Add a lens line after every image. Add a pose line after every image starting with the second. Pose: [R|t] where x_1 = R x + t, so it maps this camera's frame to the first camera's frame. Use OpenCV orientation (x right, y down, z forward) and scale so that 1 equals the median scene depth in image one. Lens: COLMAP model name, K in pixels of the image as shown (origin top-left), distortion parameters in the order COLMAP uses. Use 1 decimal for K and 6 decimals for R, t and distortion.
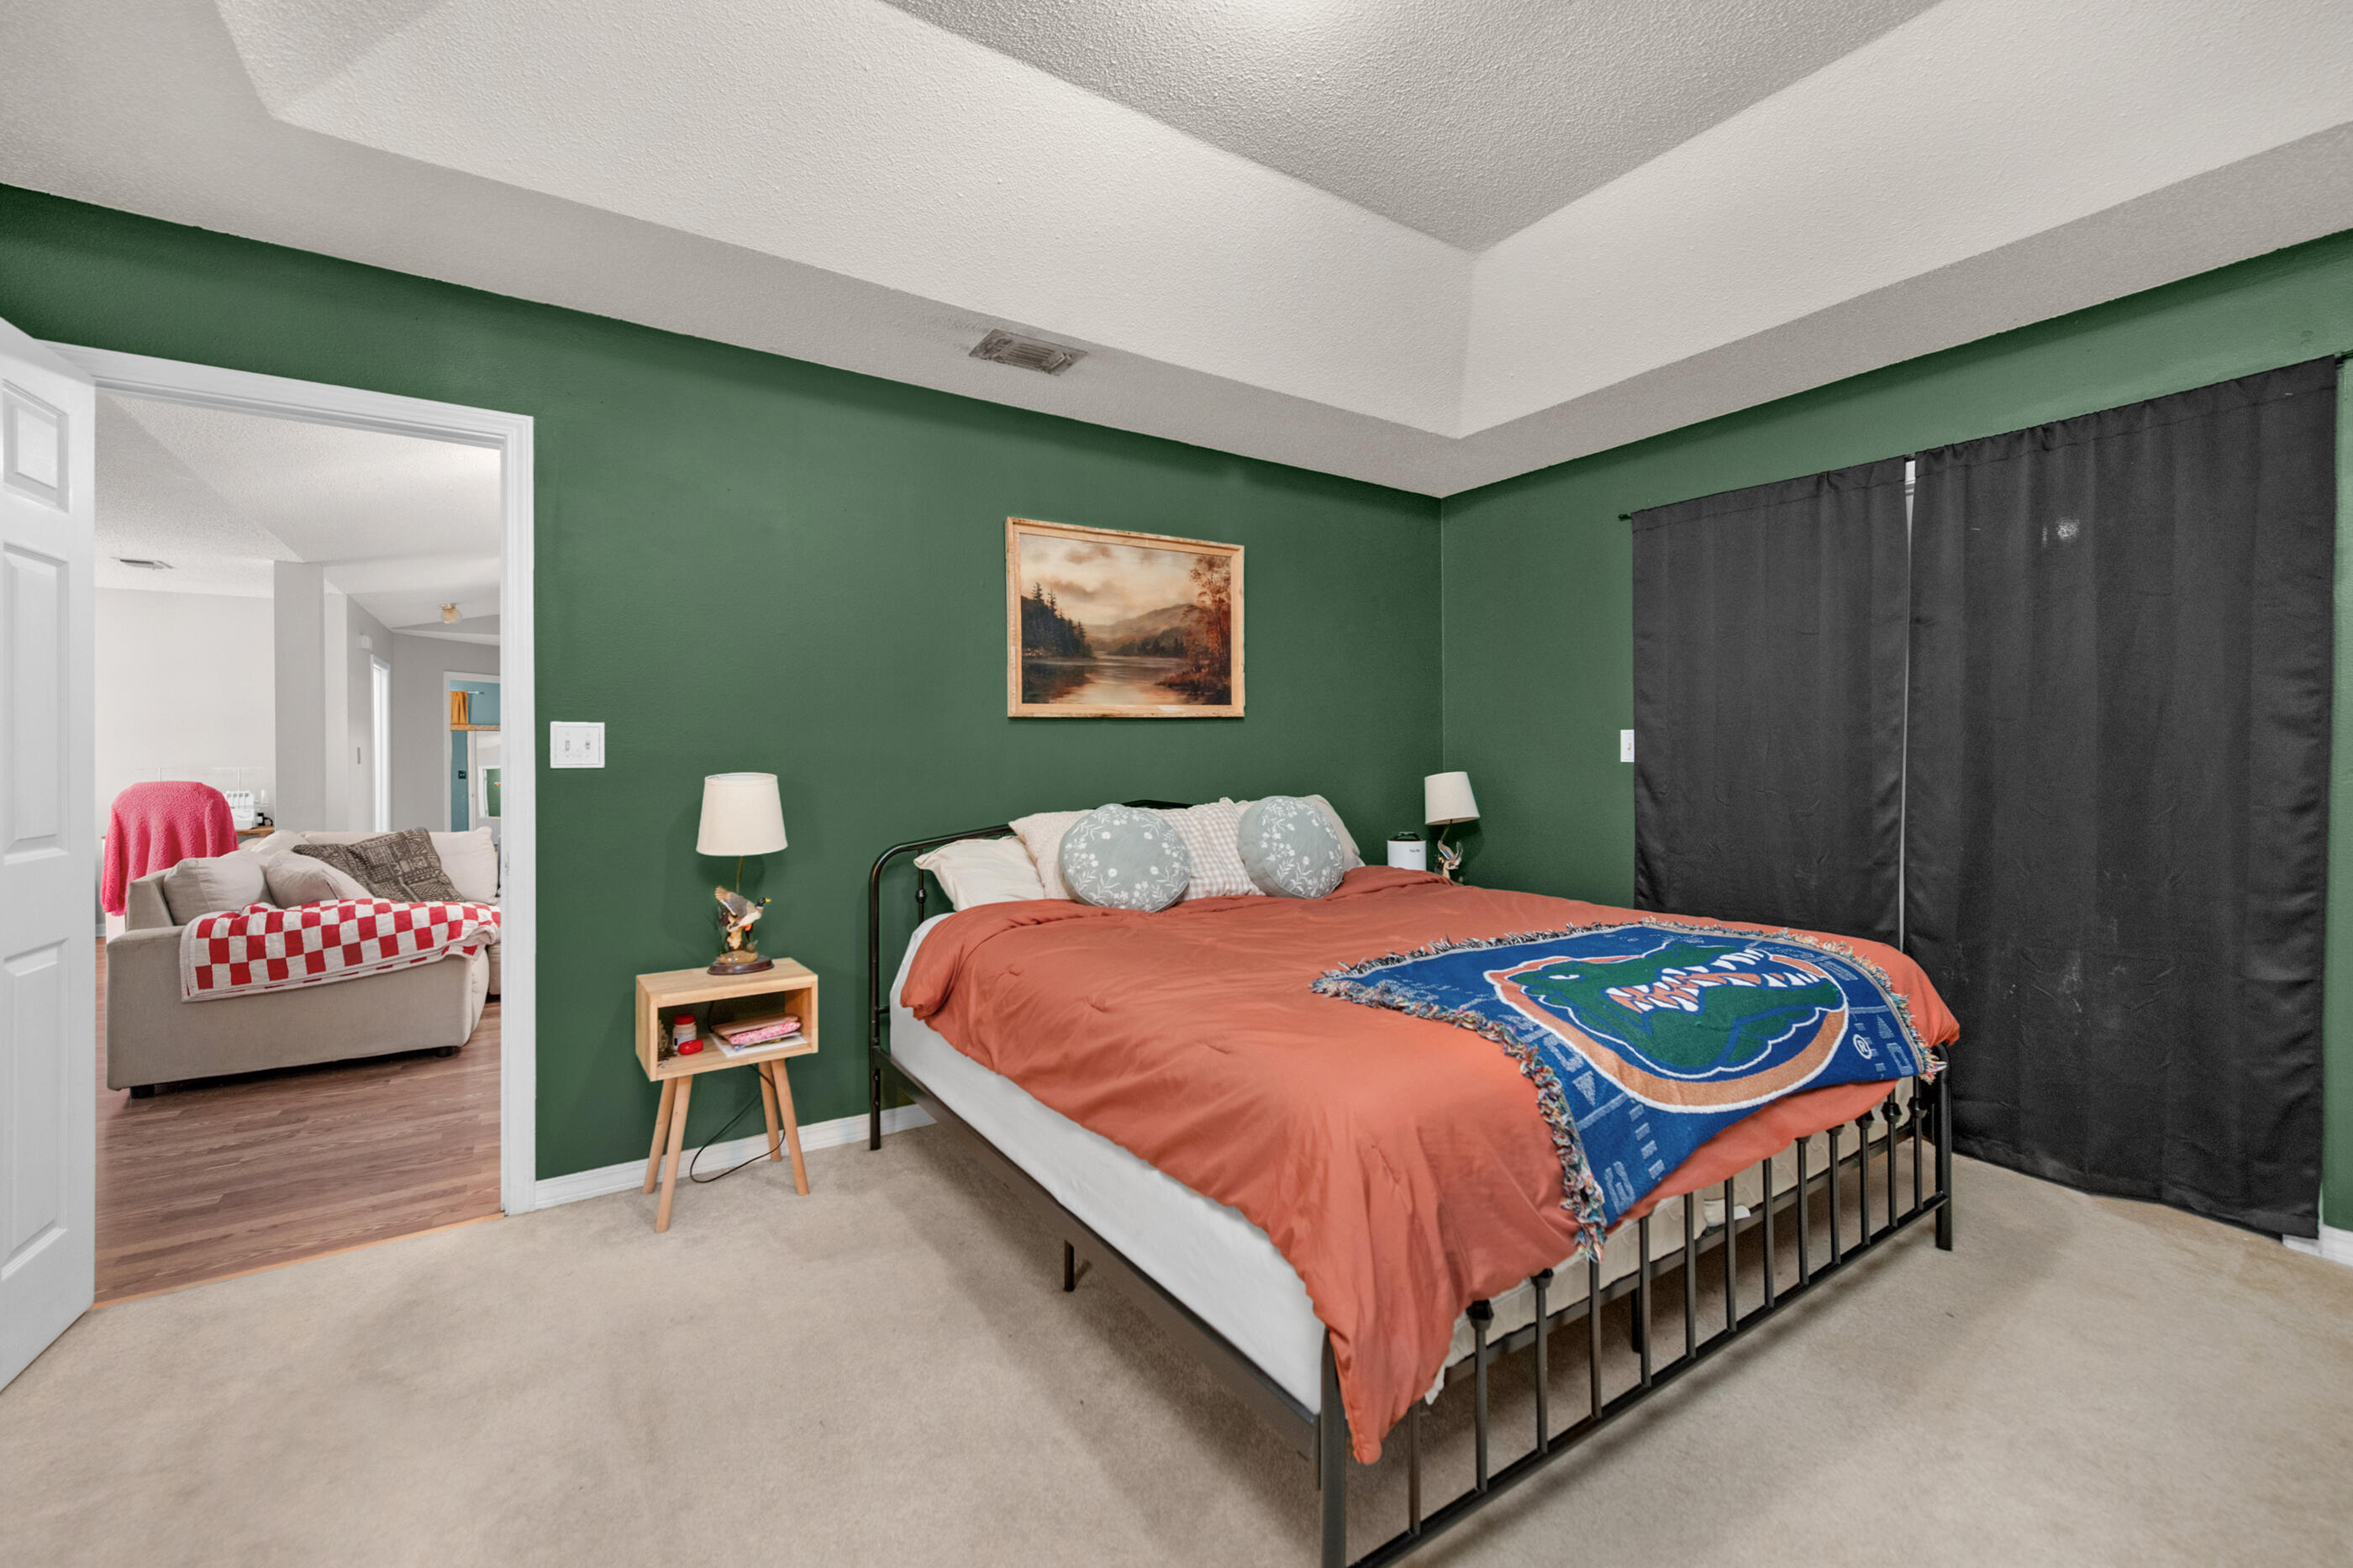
lens RADIAL K [[936.2, 0, 1176.5], [0, 936.2, 784.0], [0, 0, 1]] dist [0.002812, 0.000043]
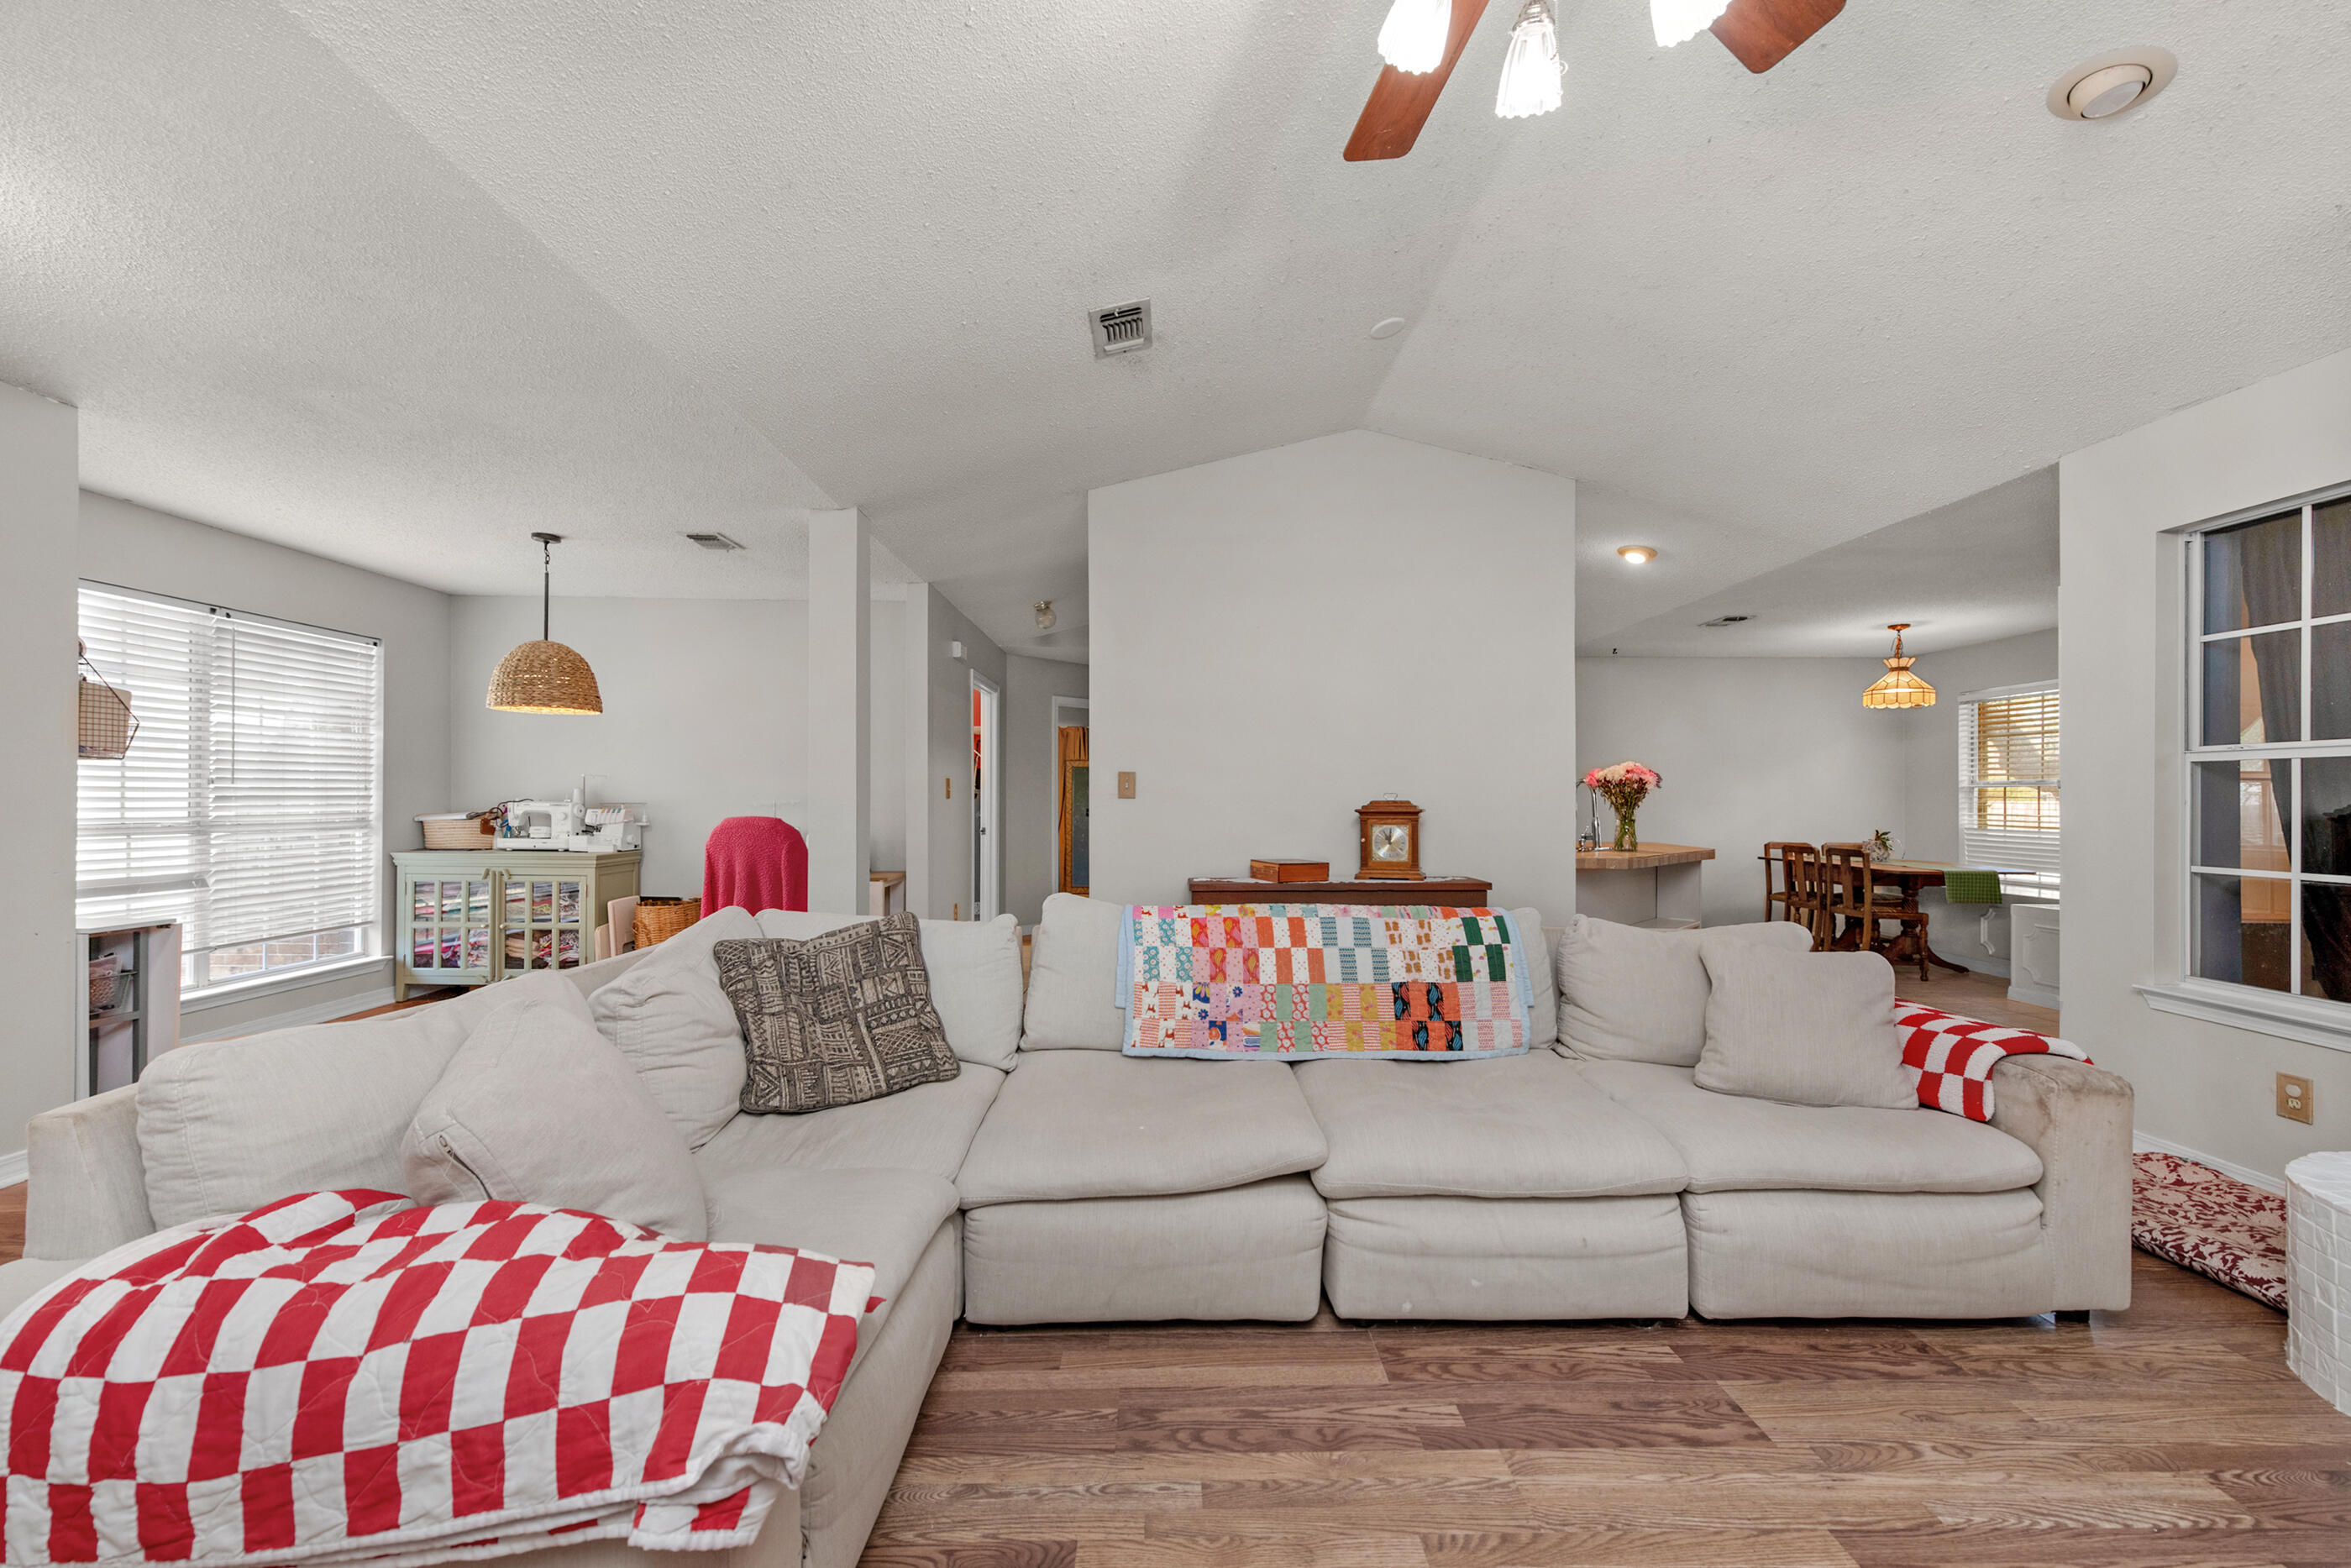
lens RADIAL K [[950.1, 0, 1183.5], [0, 950.1, 798.9], [0, 0, 1]] dist [-0.001574, 0.000117]
pose [[0.840304, 0.009123, -0.542038, -0.389165], [-0.027463, 0.999291, -0.025757, -0.010149], [0.541419, 0.036529, 0.839959, 0.643391]]
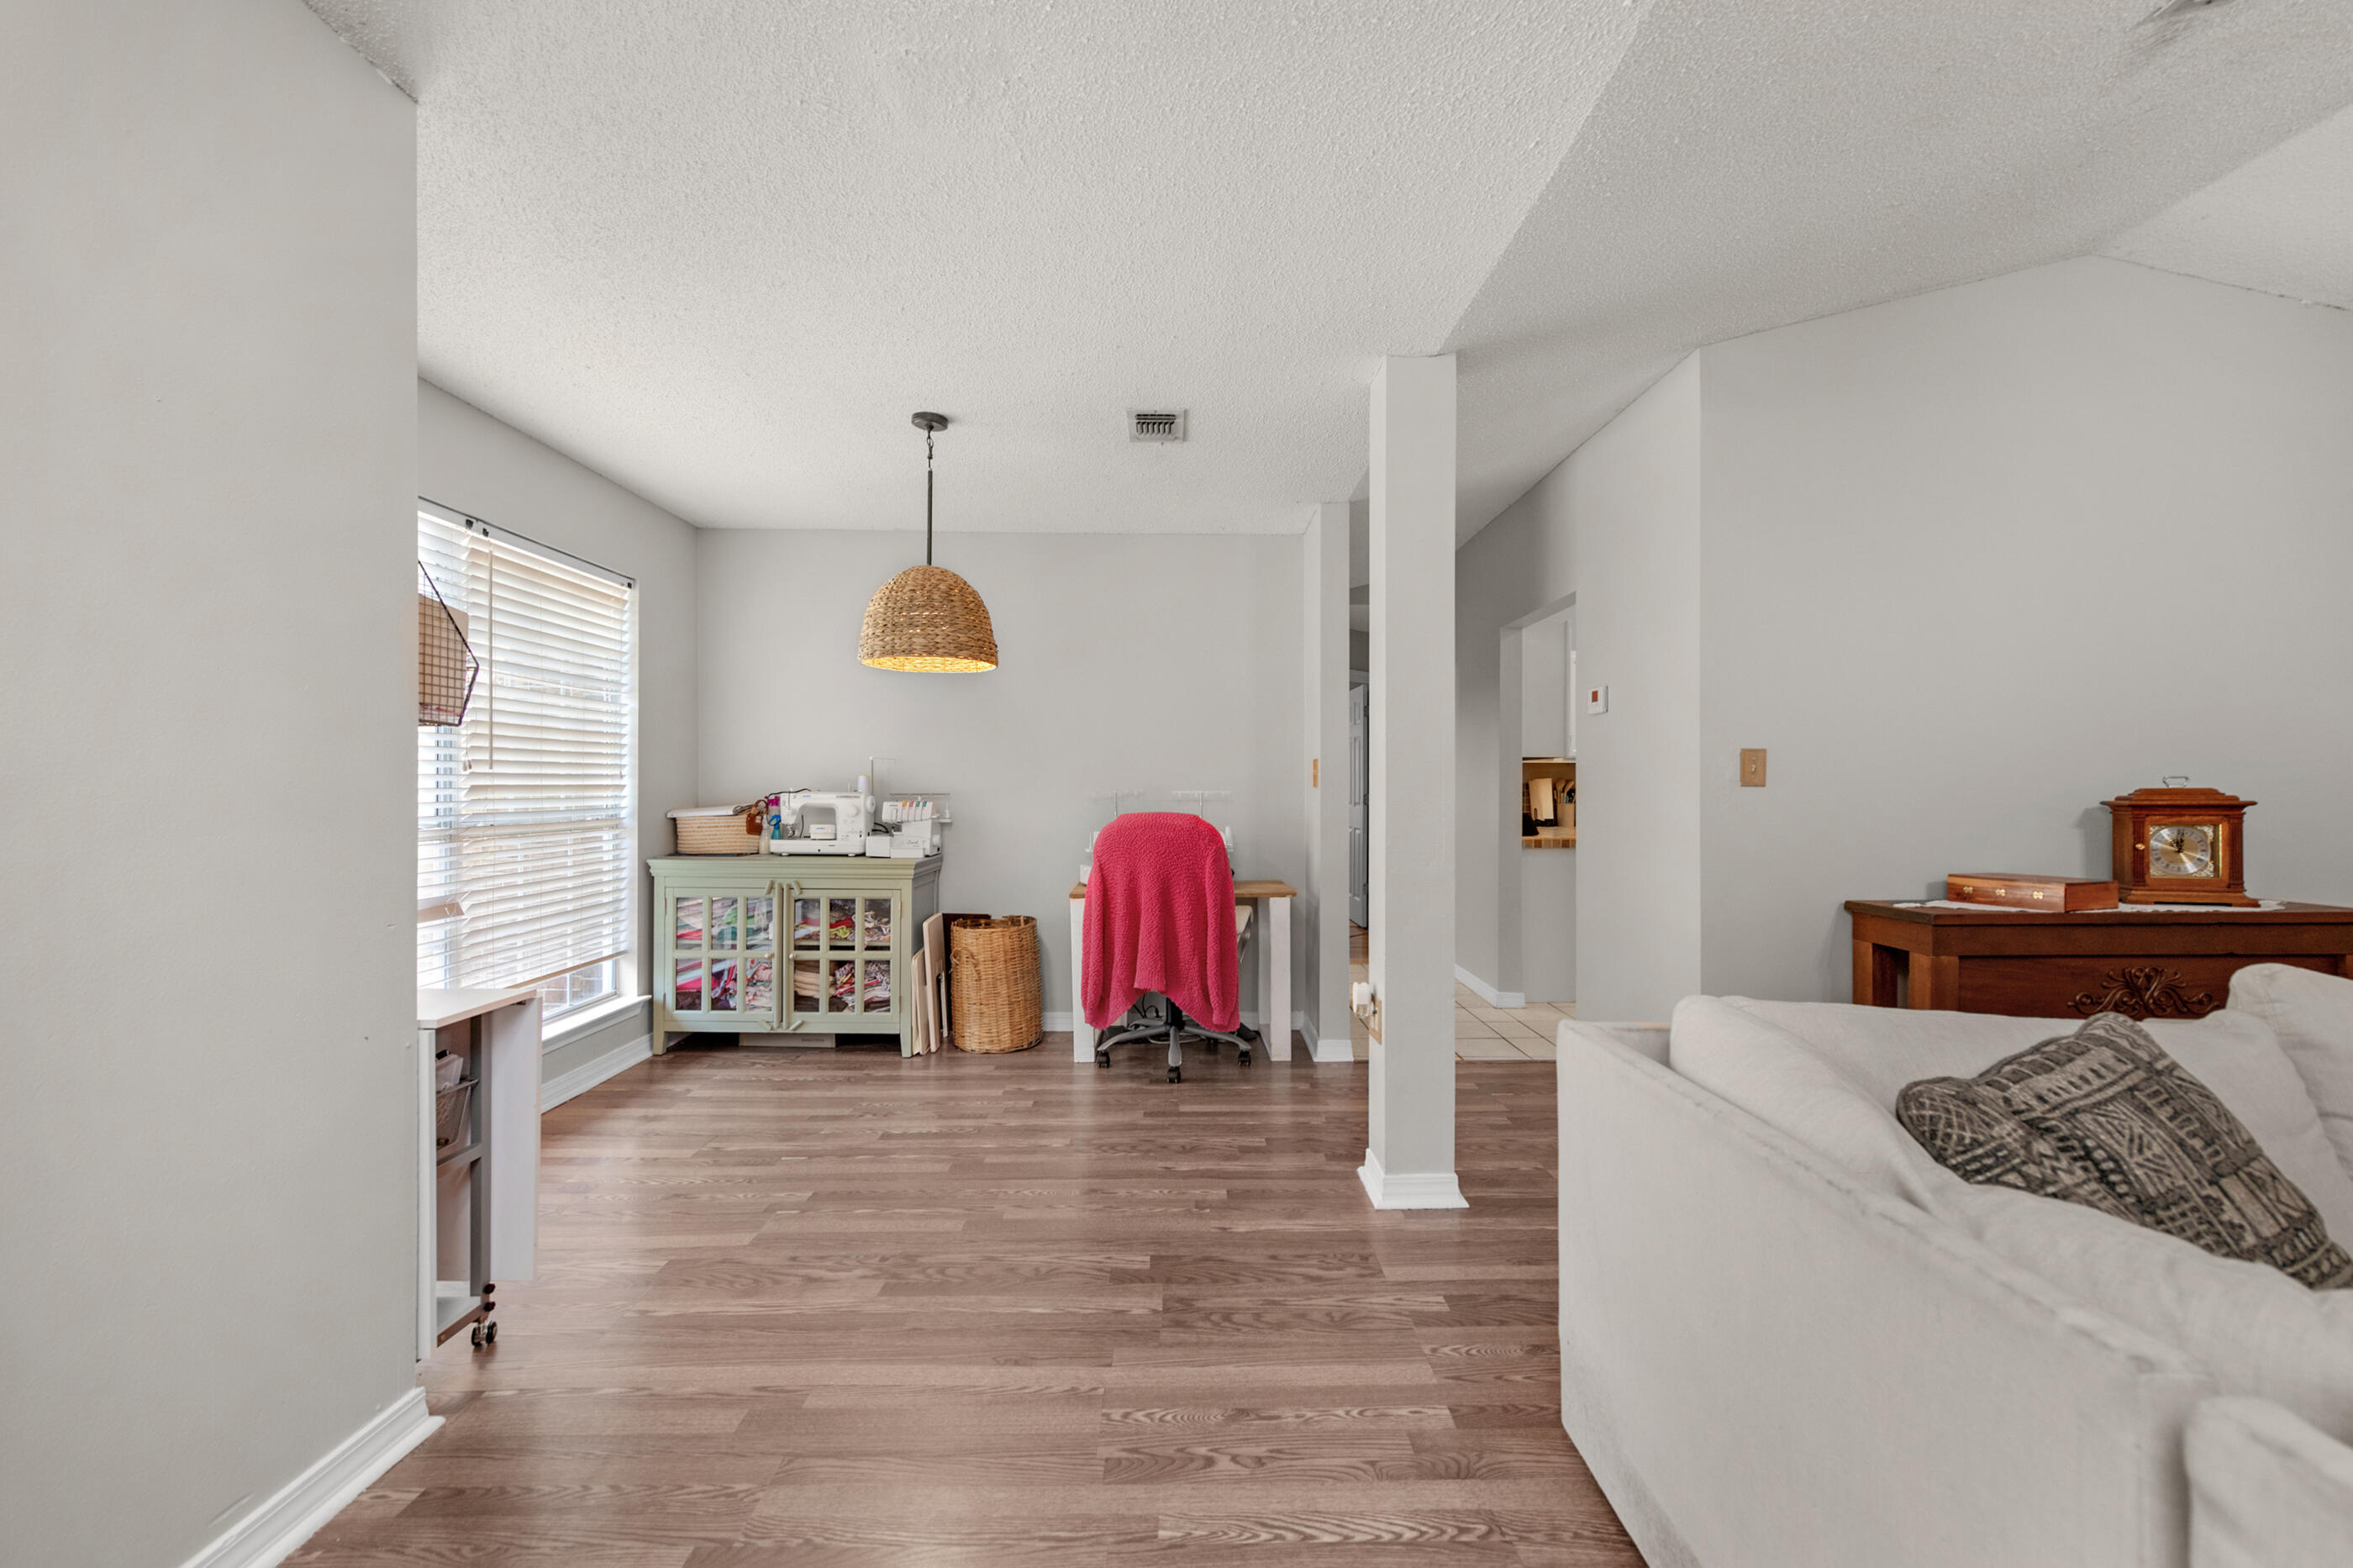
lens RADIAL K [[936.2, 0, 1176.5], [0, 936.2, 784.0], [0, 0, 1]] dist [0.002812, 0.000043]
pose [[0.833268, 0.006403, -0.552832, -0.904719], [-0.025914, 0.999286, -0.027485, -0.007109], [0.552261, 0.037228, 0.832840, 0.638184]]
